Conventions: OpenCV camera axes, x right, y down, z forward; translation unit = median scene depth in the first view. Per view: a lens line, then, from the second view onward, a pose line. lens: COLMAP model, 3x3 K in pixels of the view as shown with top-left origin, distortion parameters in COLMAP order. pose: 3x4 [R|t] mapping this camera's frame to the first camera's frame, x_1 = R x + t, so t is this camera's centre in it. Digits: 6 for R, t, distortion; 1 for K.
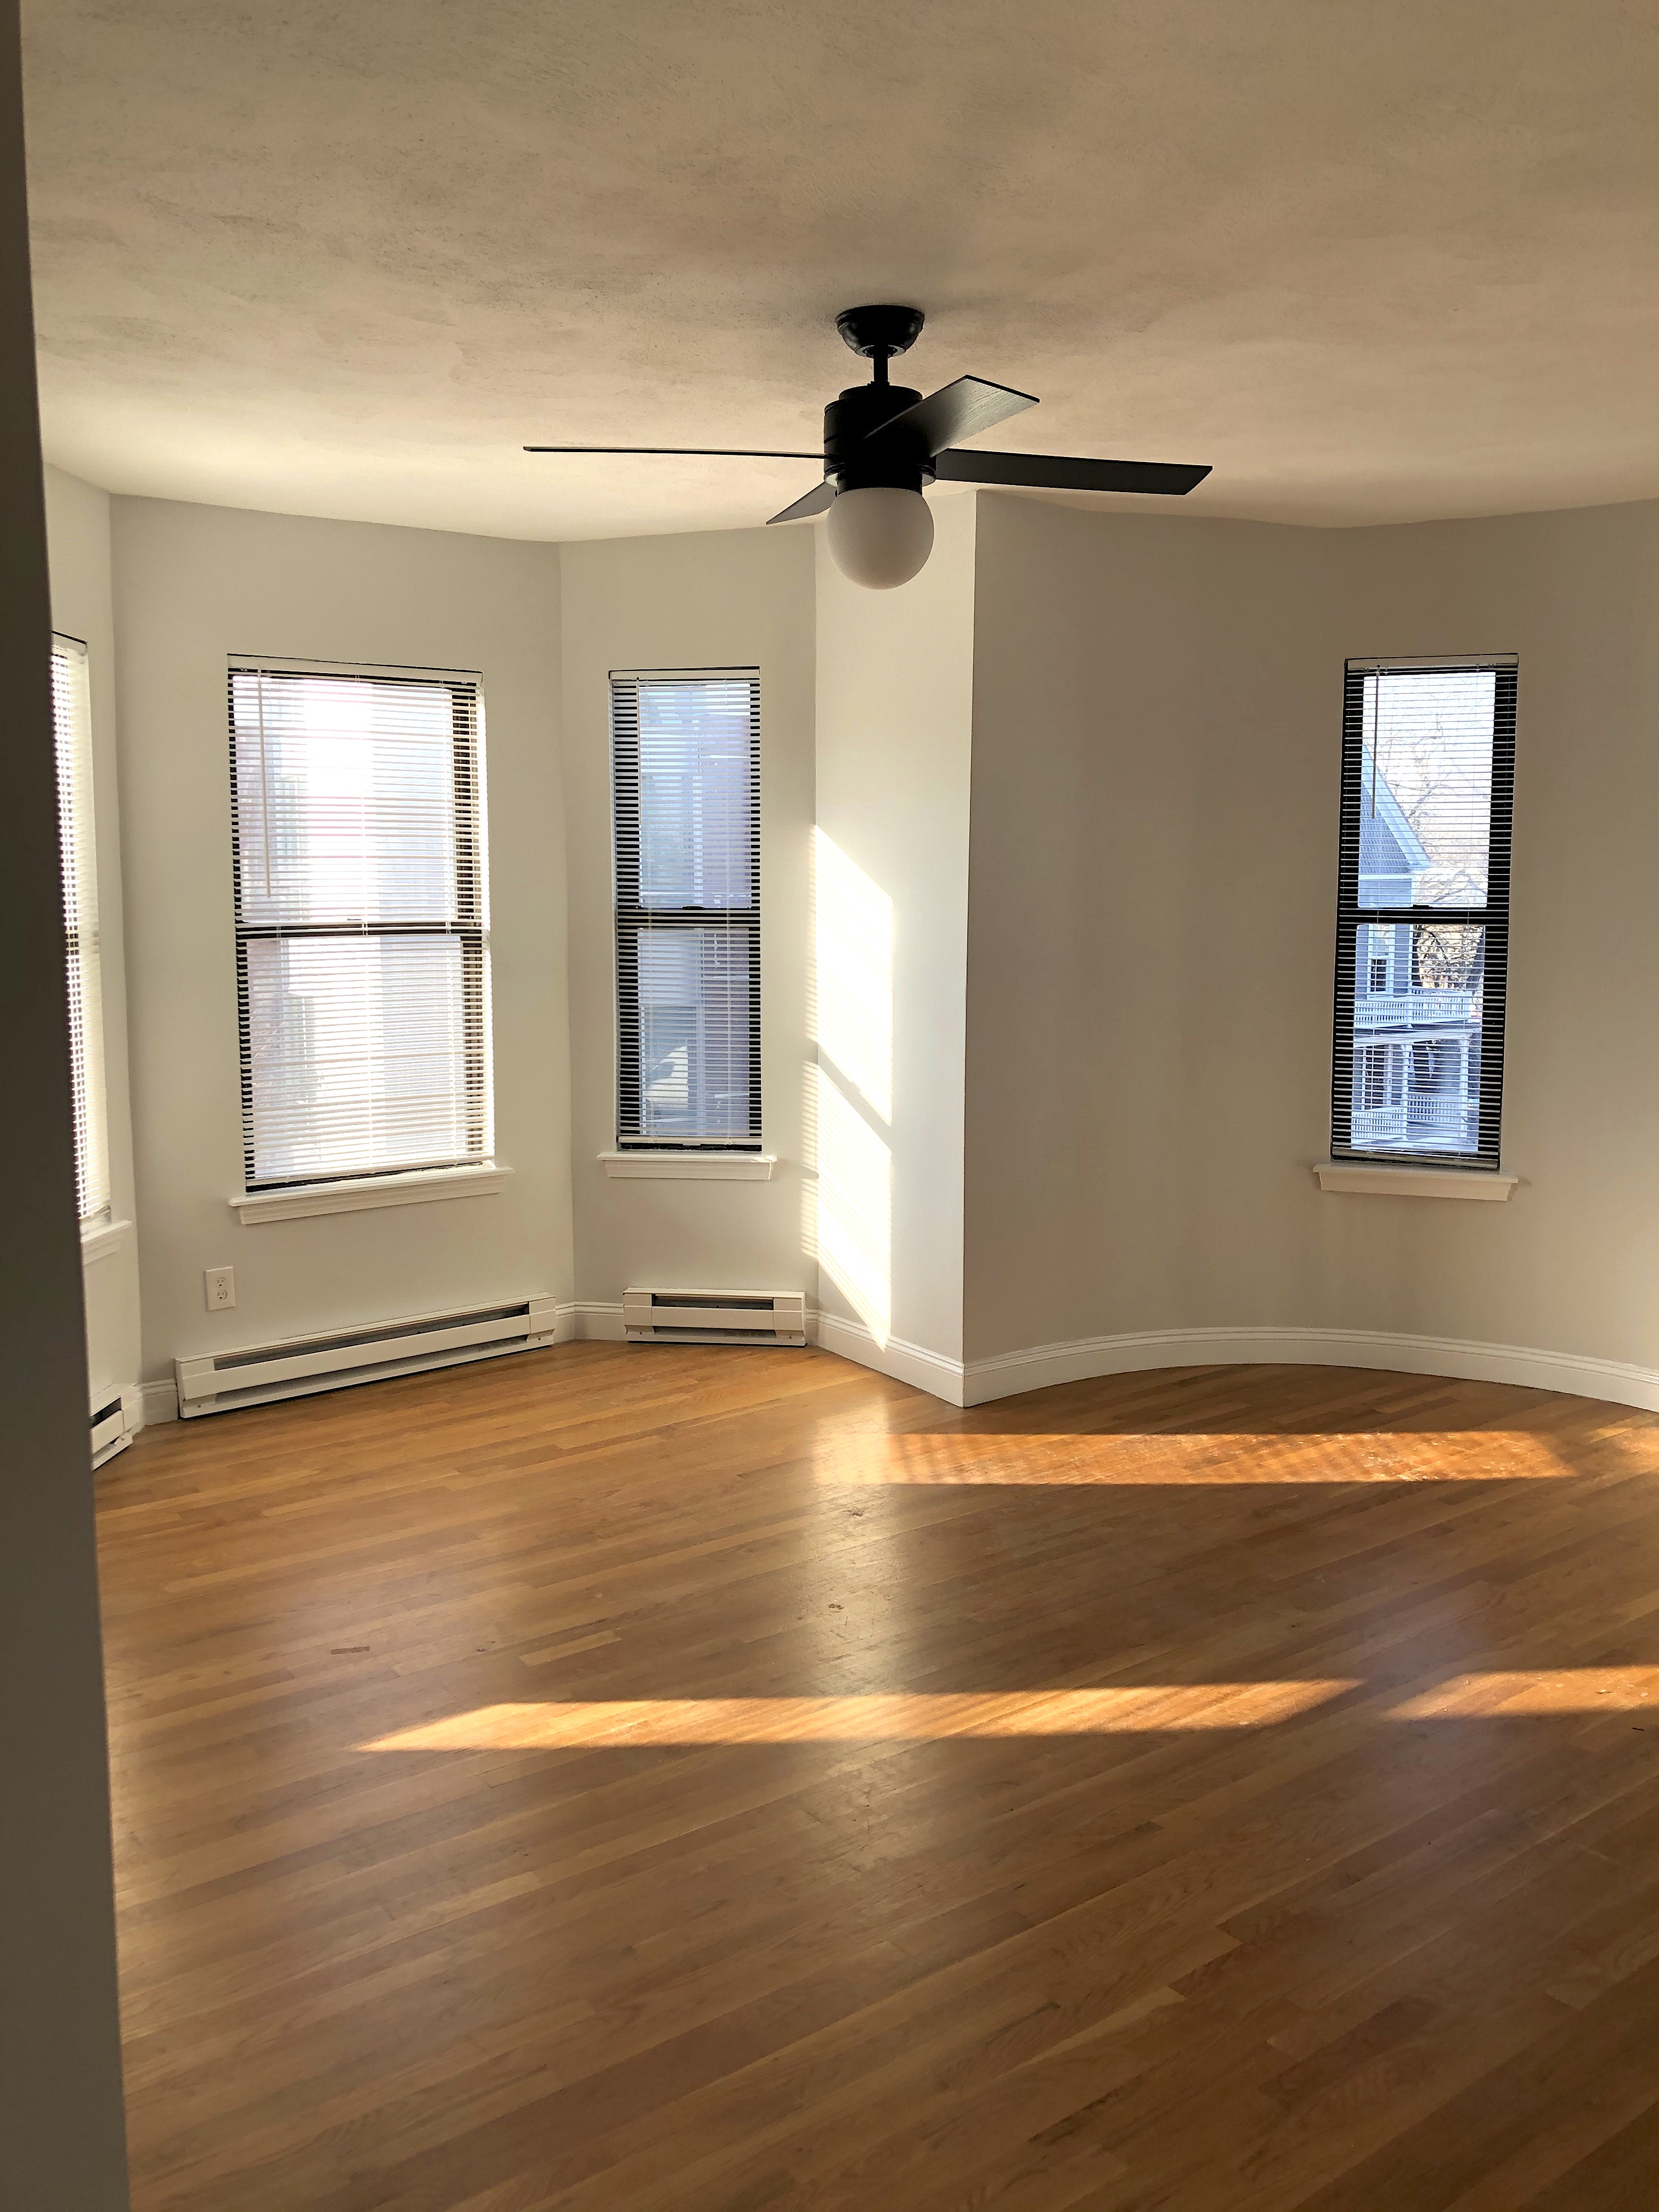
lens RADIAL K [[1828.9, 0, 835.8], [0, 1828.9, 1100.3], [0, 0, 1]] dist [0.006790, -0.002875]
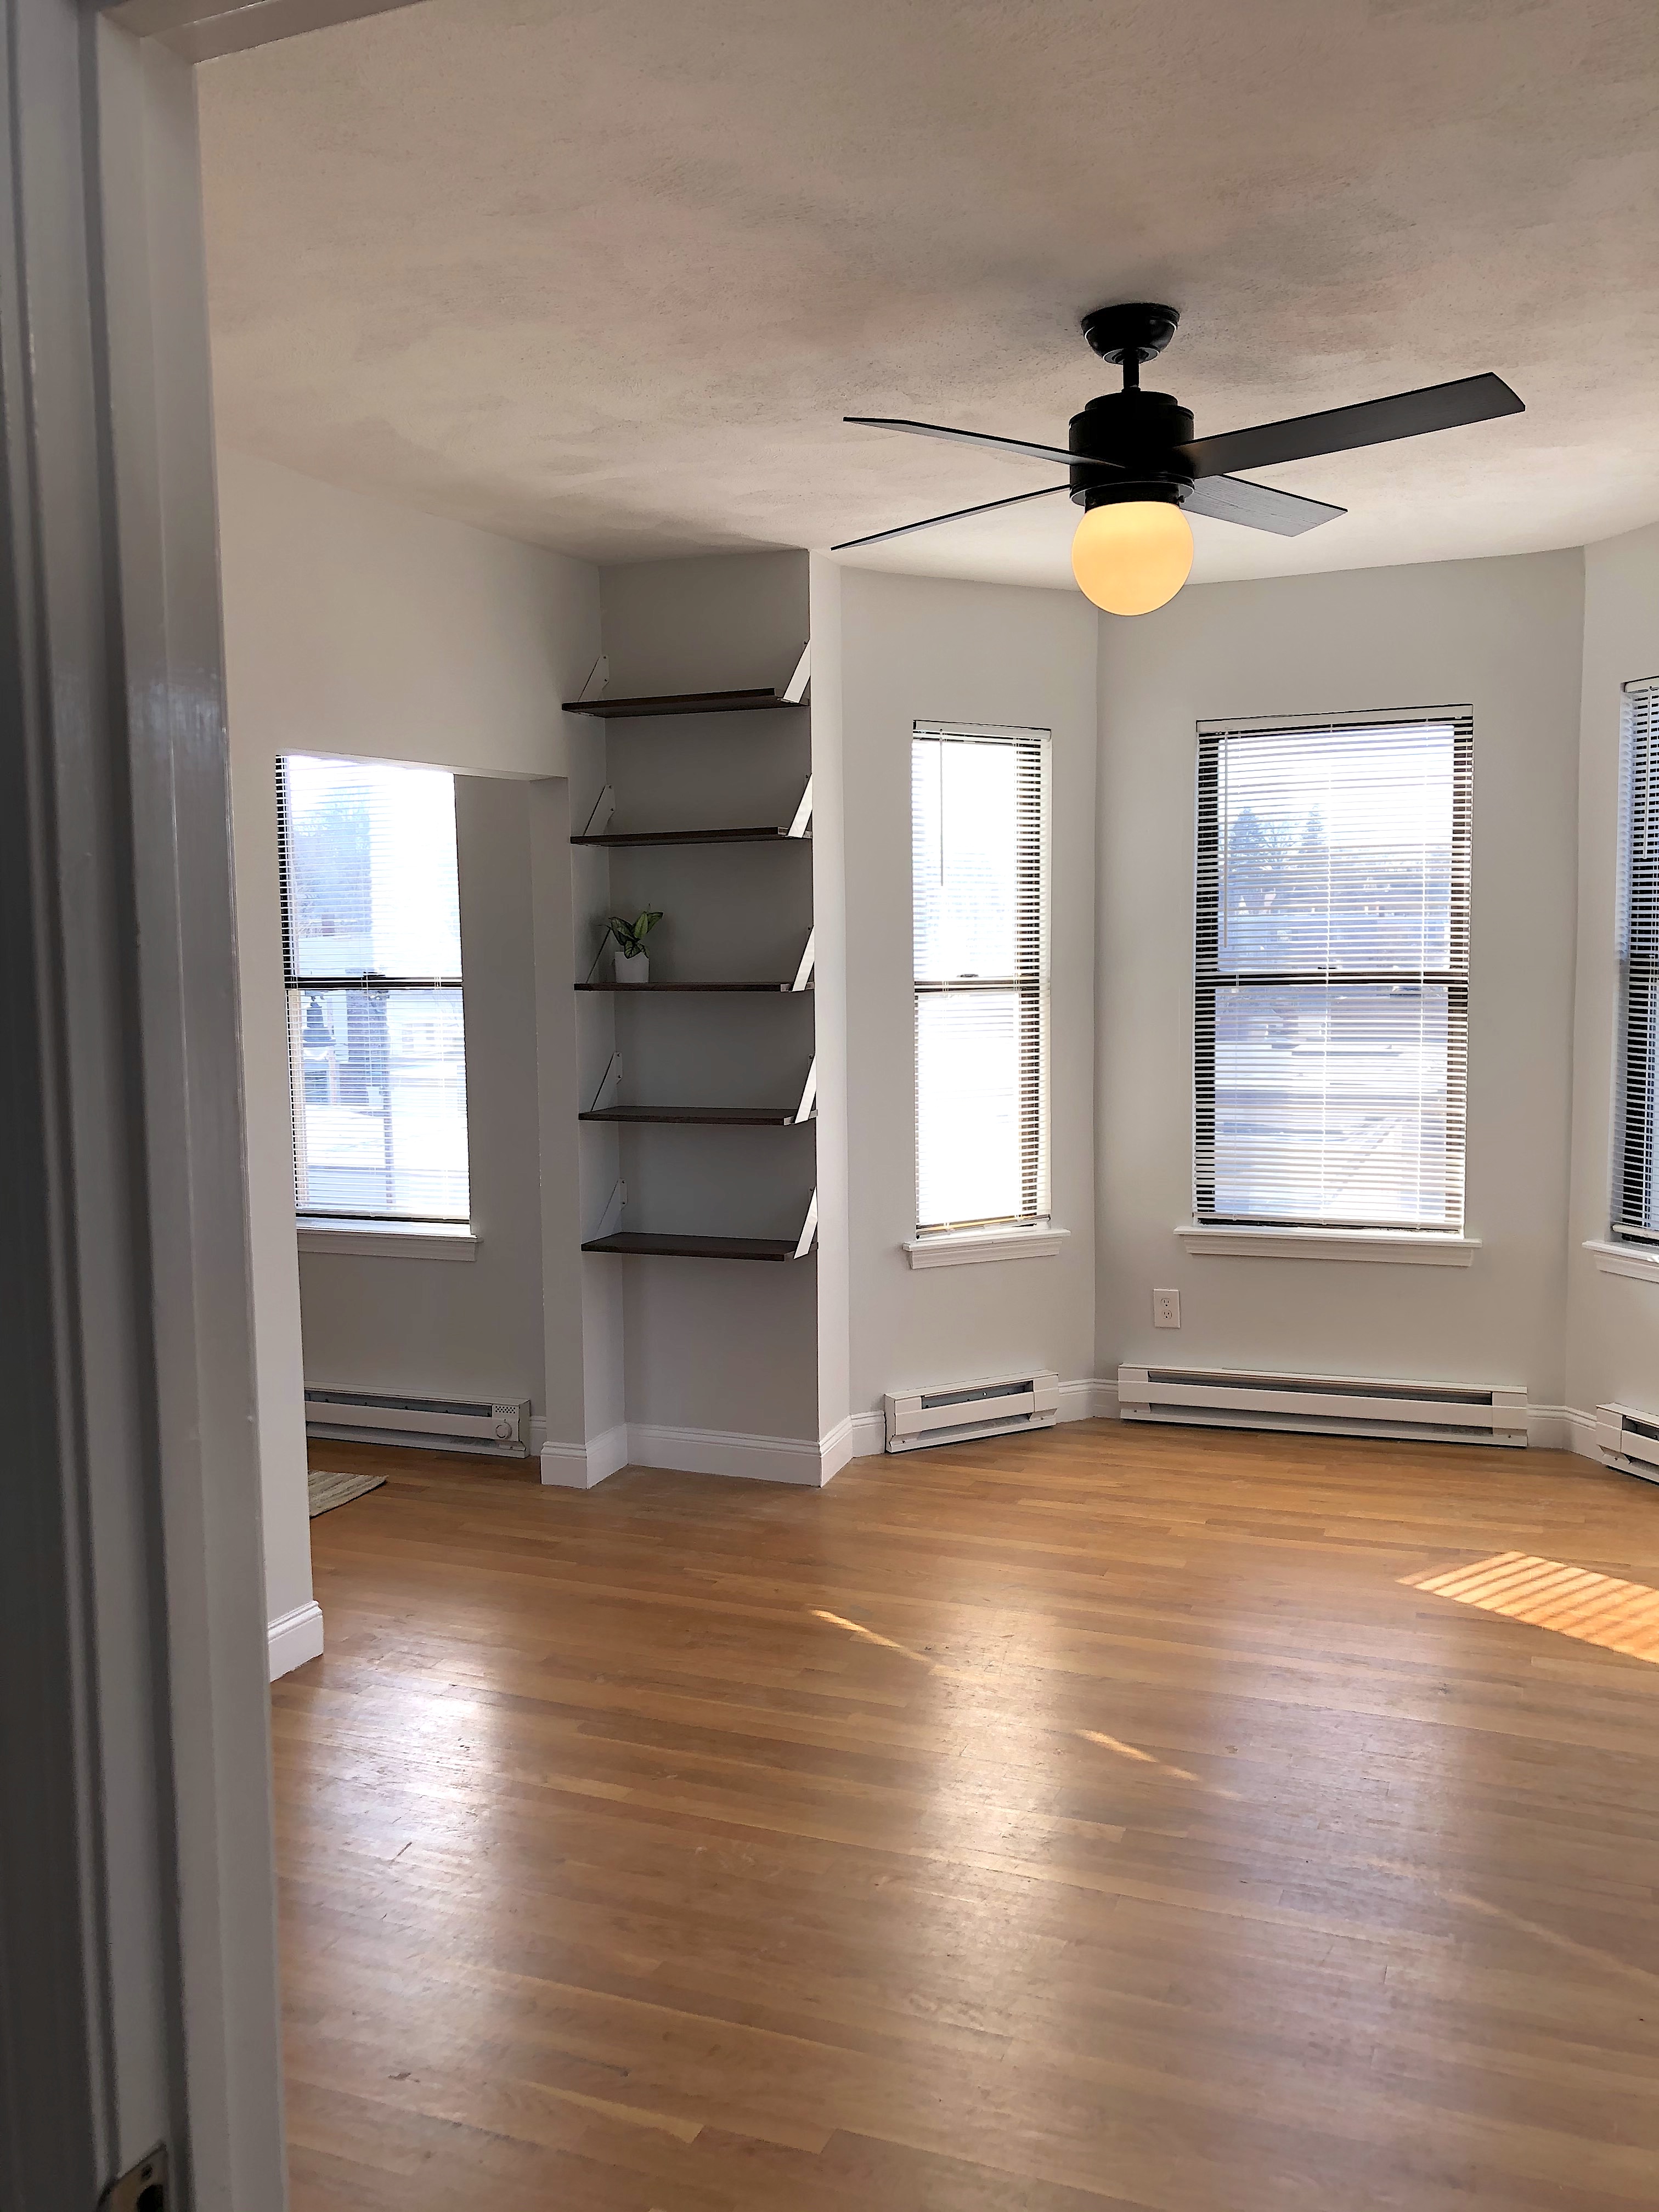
lens RADIAL K [[1828.9, 0, 814.2], [0, 1828.9, 1106.9], [0, 0, 1]] dist [0.006790, -0.002875]
pose [[0.497904, 0.077836, -0.863732, 0.618240], [-0.092680, 0.995036, 0.036243, -0.044949], [0.862266, 0.062005, 0.502646, 0.348510]]
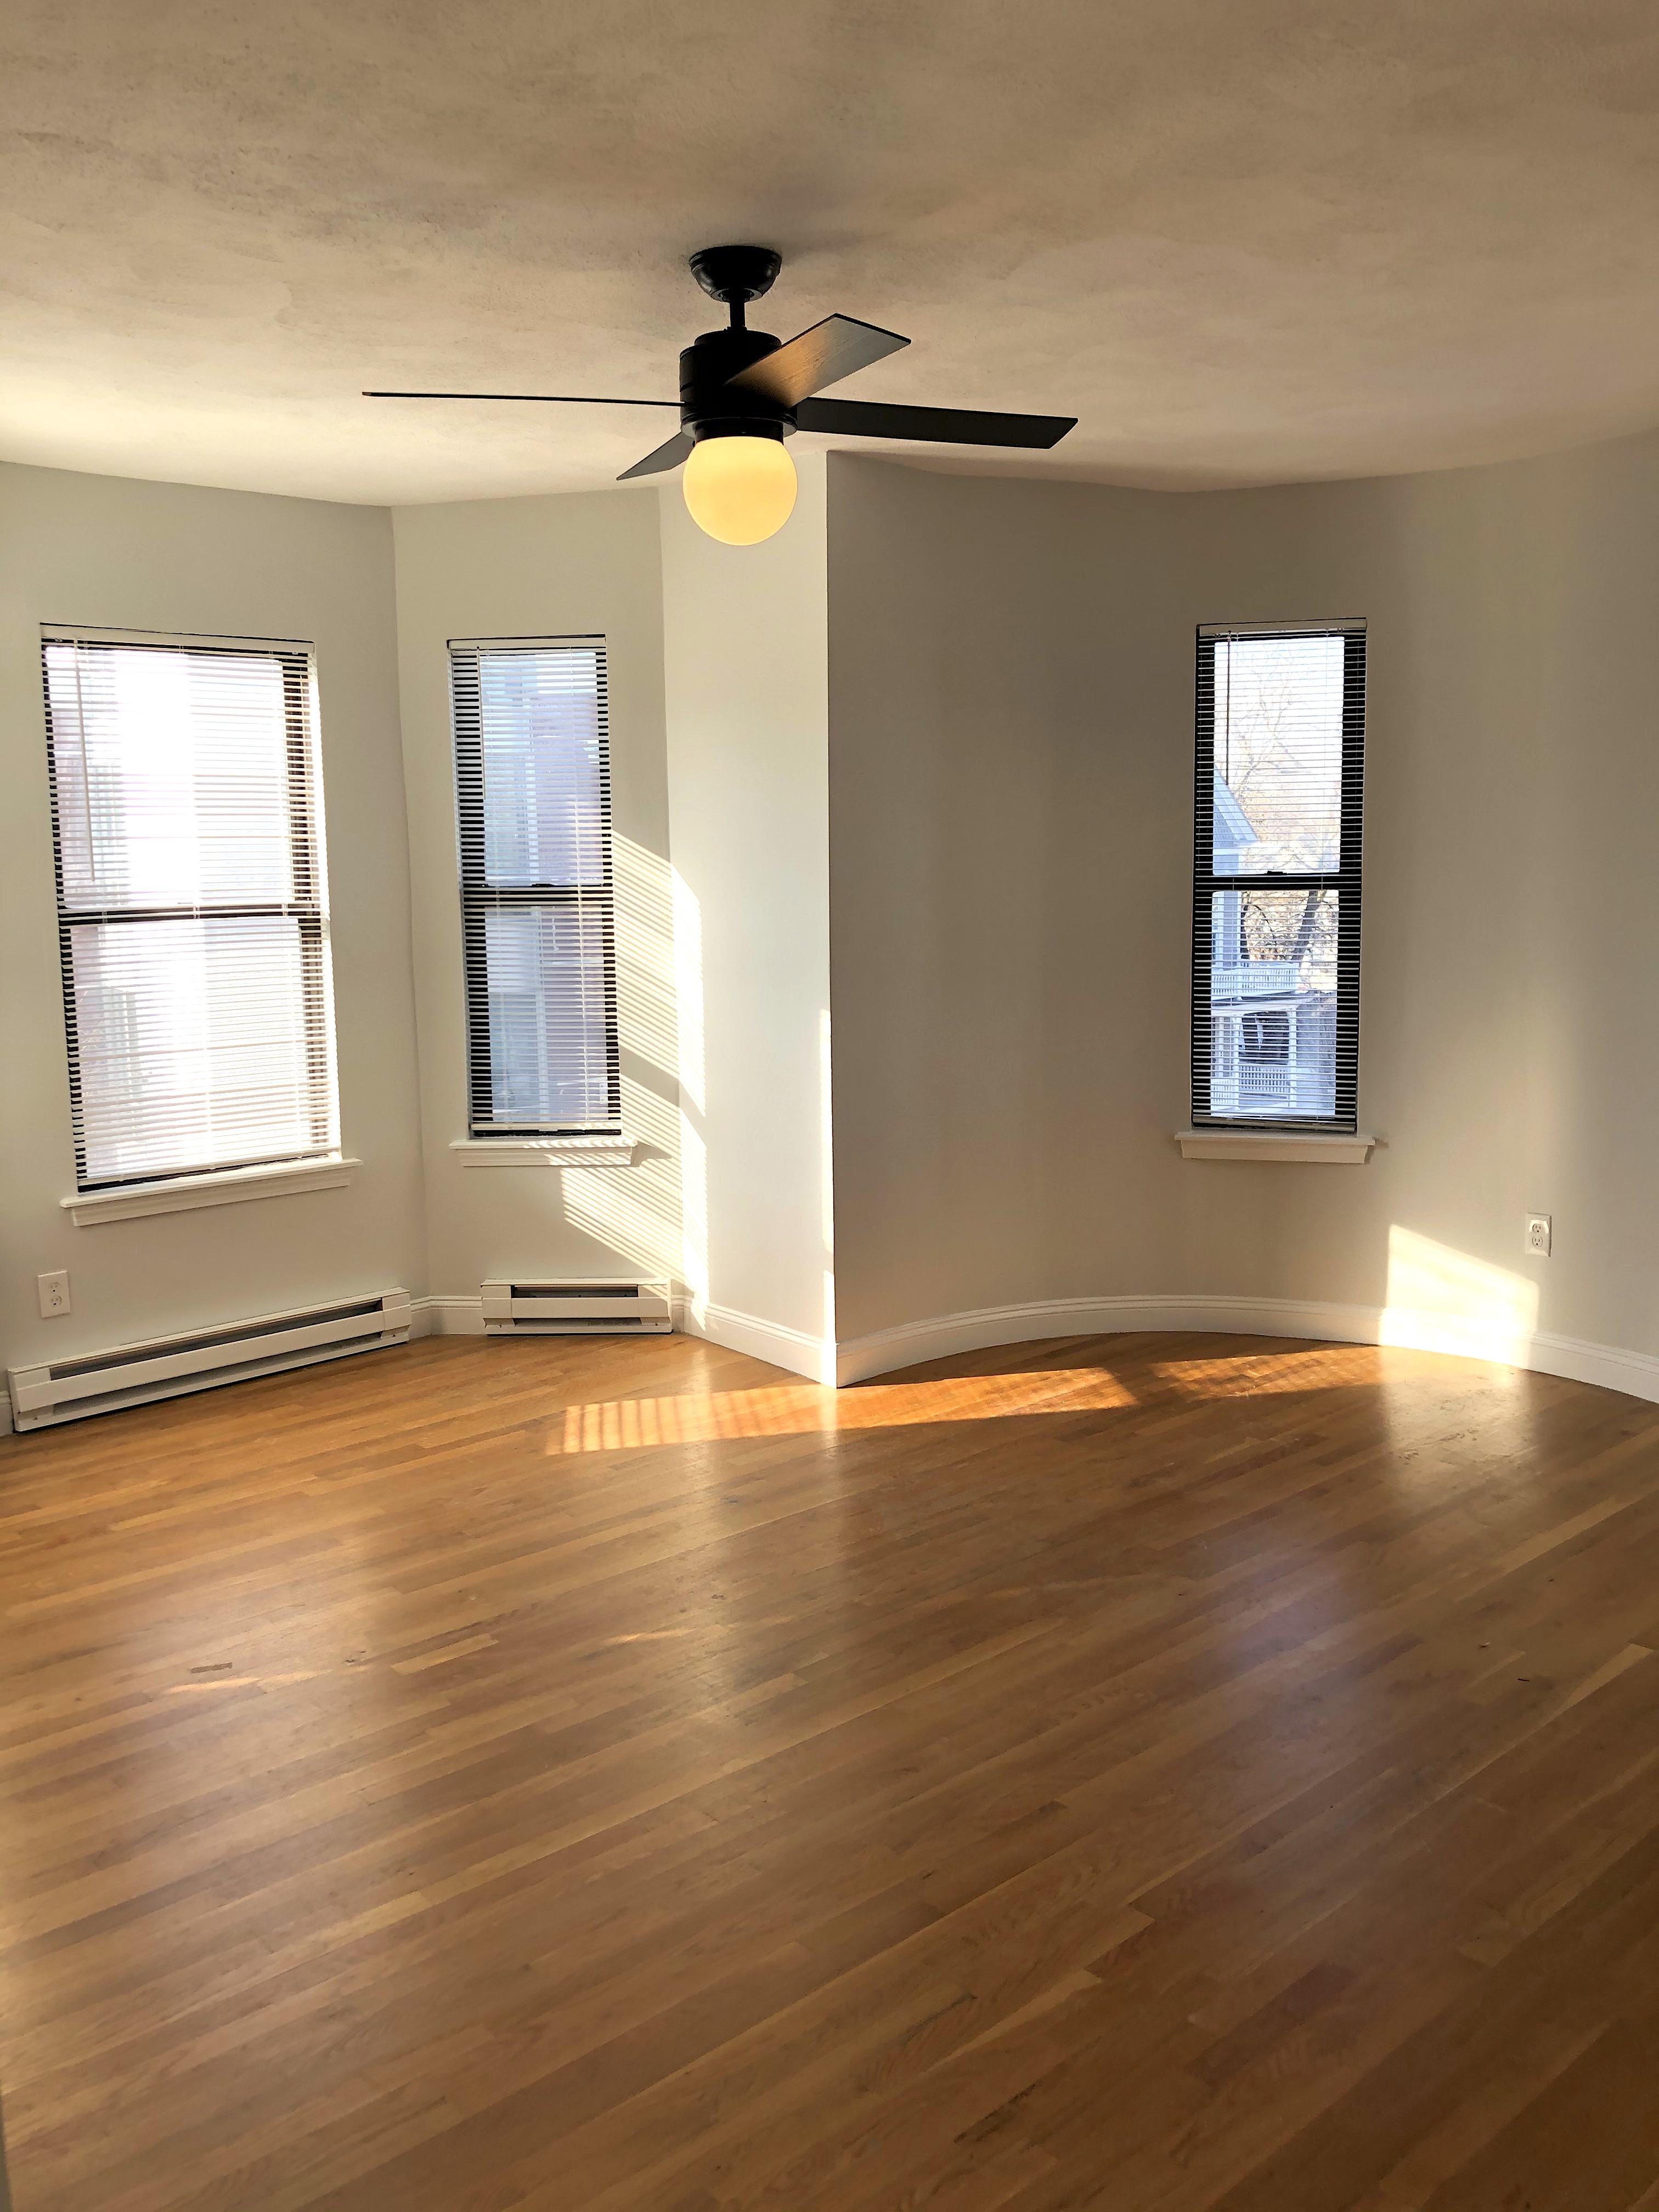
lens RADIAL K [[1828.9, 0, 828.3], [0, 1828.9, 1113.8], [0, 0, 1]] dist [0.006790, -0.002875]
pose [[0.996187, -0.026875, 0.082995, -0.015292], [0.025514, 0.999523, 0.017414, 0.003618], [-0.083424, -0.015230, 0.996398, 0.026868]]
